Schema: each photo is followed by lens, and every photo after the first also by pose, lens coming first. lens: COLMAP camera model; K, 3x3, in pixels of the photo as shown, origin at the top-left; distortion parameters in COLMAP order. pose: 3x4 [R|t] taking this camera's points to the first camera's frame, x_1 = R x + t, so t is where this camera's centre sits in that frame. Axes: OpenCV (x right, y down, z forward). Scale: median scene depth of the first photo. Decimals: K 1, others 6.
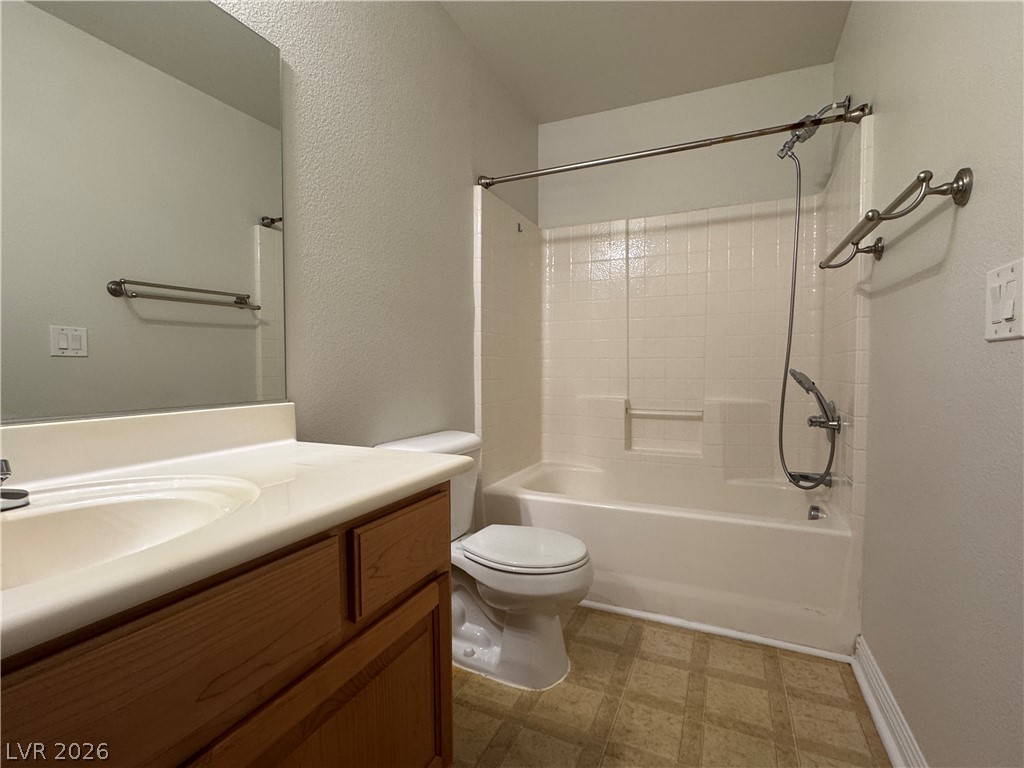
lens RADIAL K [[485.7, 0, 511.1], [0, 485.7, 383.3], [0, 0, 1]] dist [-0.000967, 0.000962]
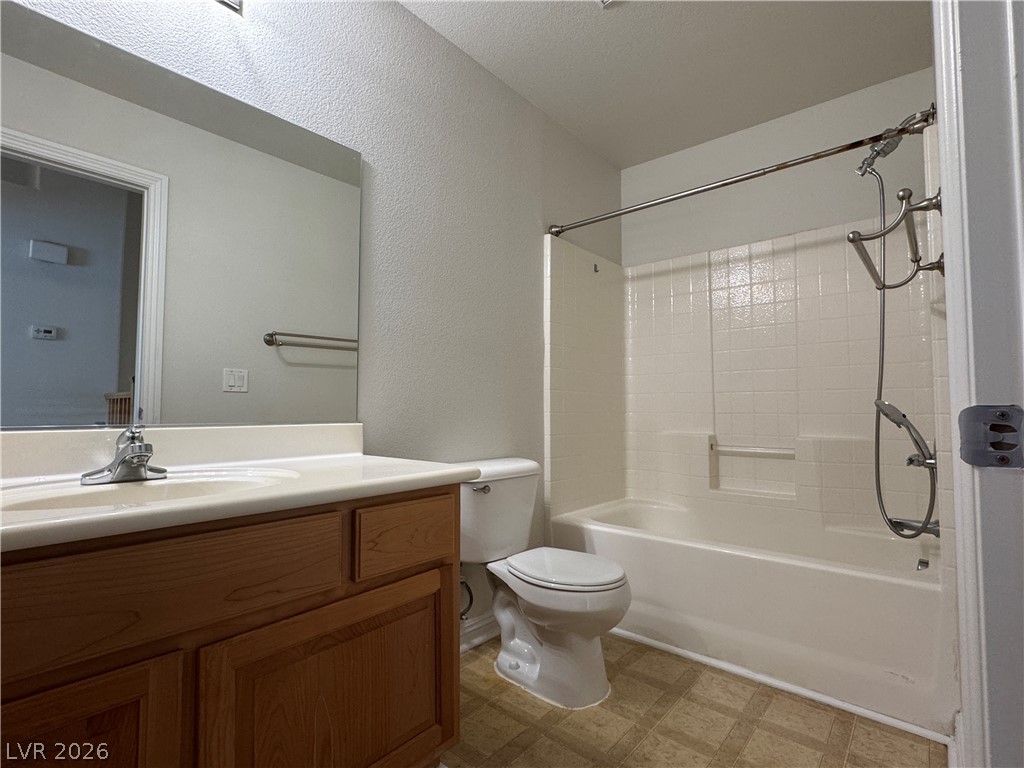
lens RADIAL K [[504.6, 0, 512.8], [0, 504.6, 383.2], [0, 0, 1]] dist [0.001409, -0.000625]
pose [[0.959896, -0.011651, -0.280115, 0.206537], [-0.012883, 0.996248, -0.085585, 0.031103], [0.280061, 0.085762, 0.956144, -0.097667]]
